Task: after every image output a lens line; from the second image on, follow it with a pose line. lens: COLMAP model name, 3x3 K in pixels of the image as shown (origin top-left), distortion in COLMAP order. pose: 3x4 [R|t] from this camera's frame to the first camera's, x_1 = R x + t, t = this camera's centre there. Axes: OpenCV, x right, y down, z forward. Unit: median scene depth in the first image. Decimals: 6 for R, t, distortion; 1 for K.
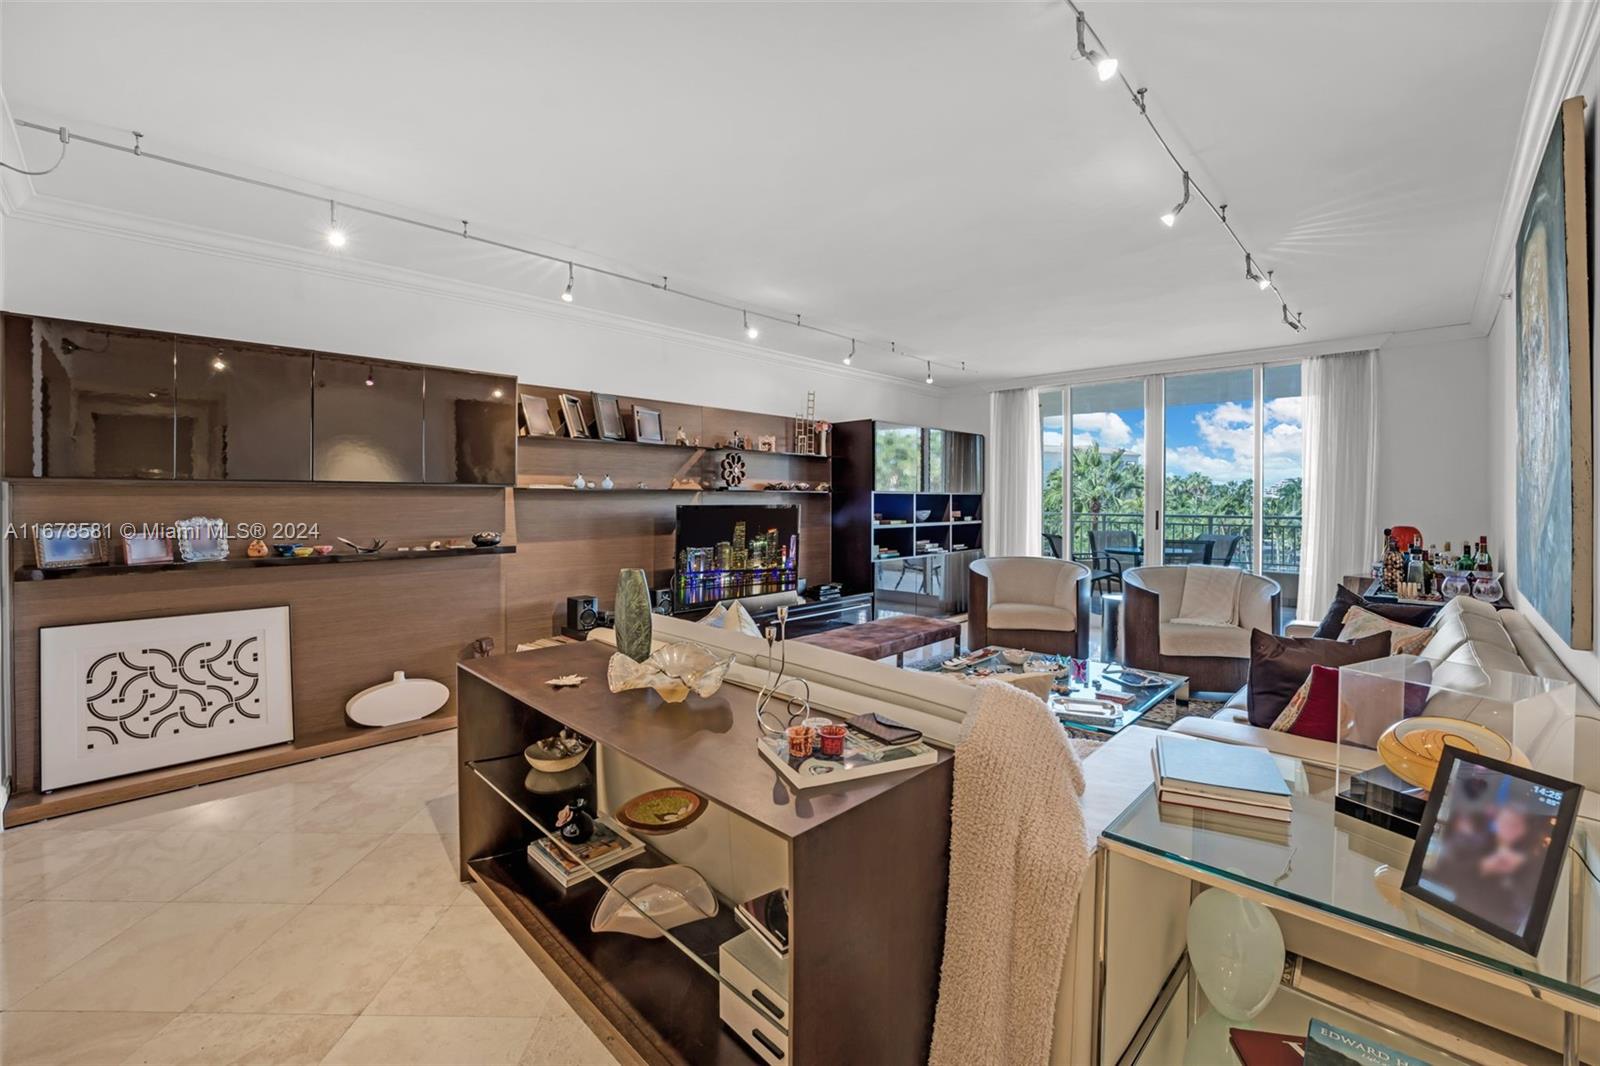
lens RADIAL K [[725.0, 0, 799.5], [0, 725.0, 511.3], [0, 0, 1]] dist [0.027492, -0.000224]
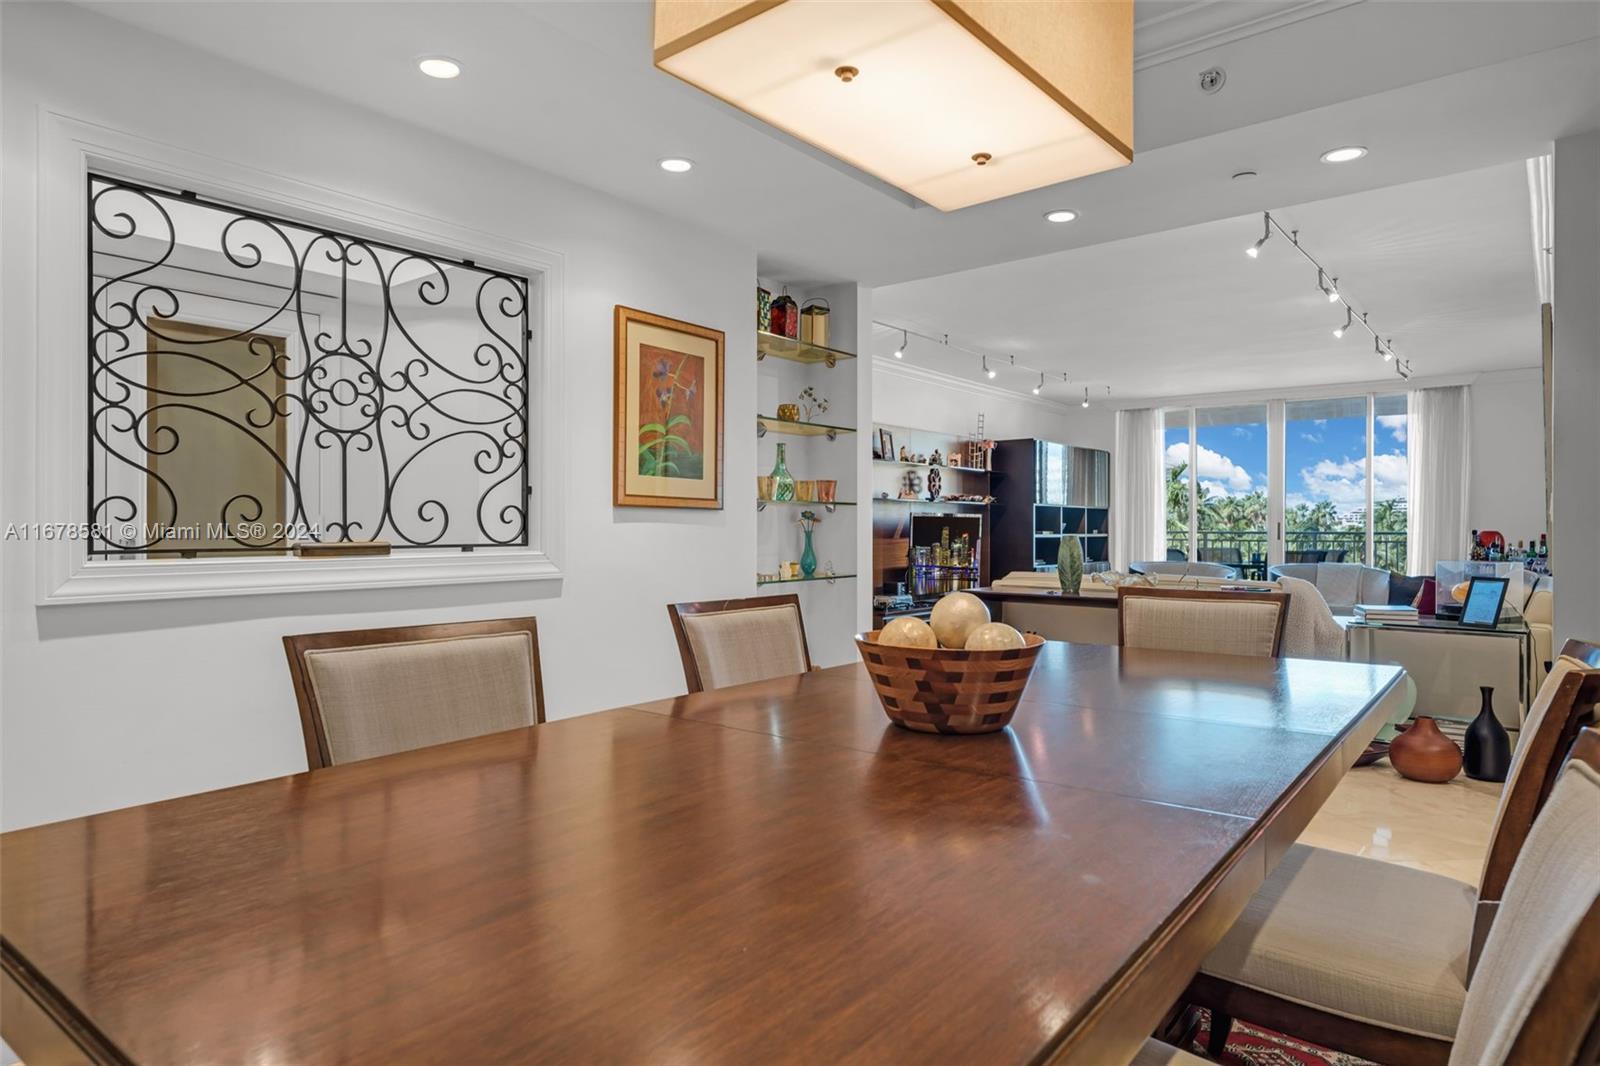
lens RADIAL K [[934.8, 0, 800.0], [0, 934.8, 533.0], [0, 0, 1]] dist [0.019358, 0.002499]
pose [[0.999373, 0.003650, 0.035209, -0.344019], [-0.003254, 0.999931, -0.011316, 0.040182], [-0.035248, 0.011194, 0.999316, -0.475447]]
